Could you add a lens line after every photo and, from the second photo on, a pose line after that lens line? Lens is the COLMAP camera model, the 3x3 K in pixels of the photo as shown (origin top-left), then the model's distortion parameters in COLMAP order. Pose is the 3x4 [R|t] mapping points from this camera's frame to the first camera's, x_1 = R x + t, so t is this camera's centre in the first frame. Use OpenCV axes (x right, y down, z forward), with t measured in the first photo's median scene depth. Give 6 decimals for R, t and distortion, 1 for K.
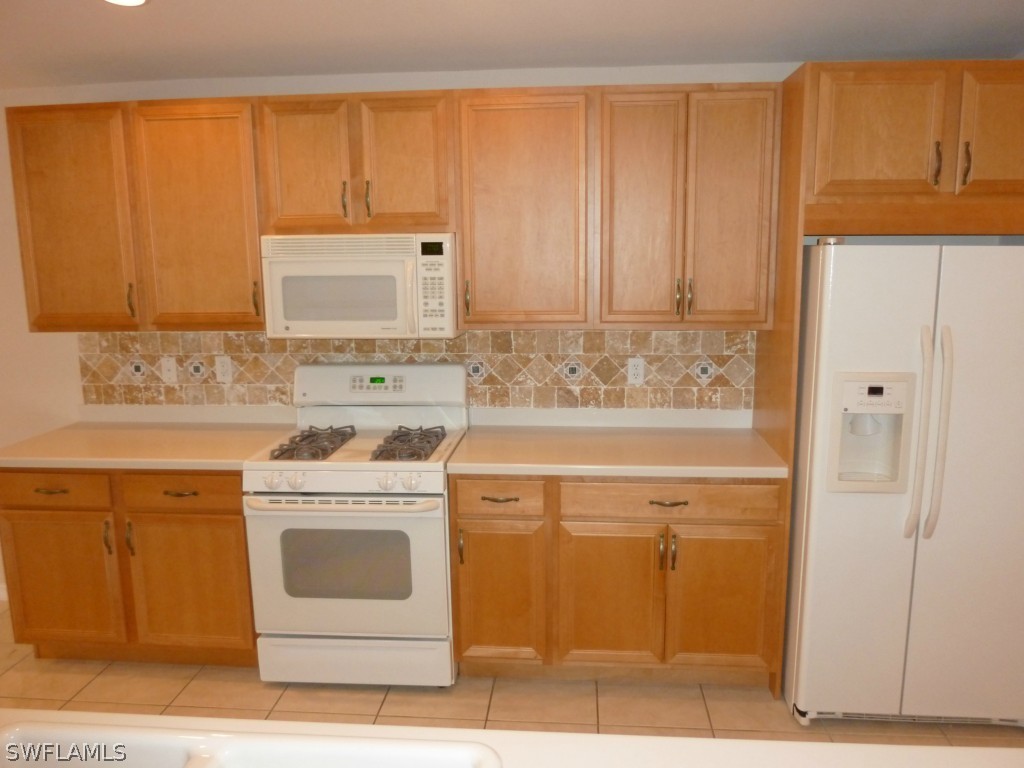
lens RADIAL K [[788.9, 0, 508.8], [0, 788.9, 380.0], [0, 0, 1]] dist [-0.031986, 0.002681]
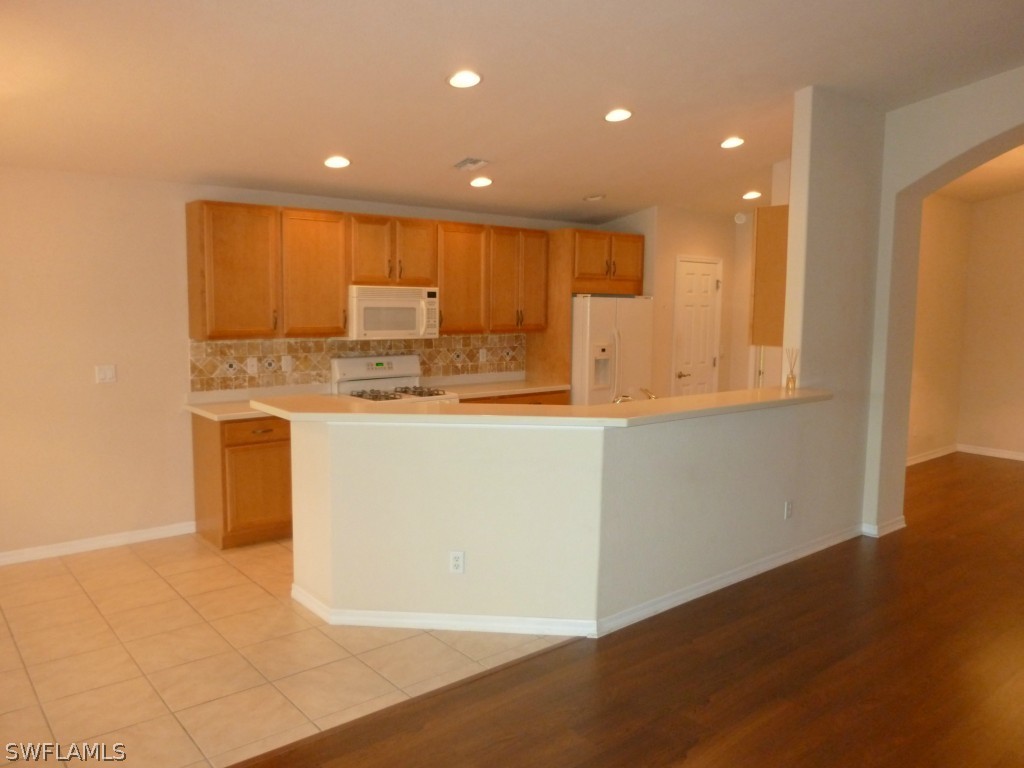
lens RADIAL K [[788.9, 0, 516.6], [0, 788.9, 388.5], [0, 0, 1]] dist [-0.031986, 0.002681]
pose [[0.703727, -0.058575, 0.708051, -1.243802], [0.099085, 0.994948, -0.016171, 0.117465], [-0.703527, 0.081537, 0.705976, -0.525034]]
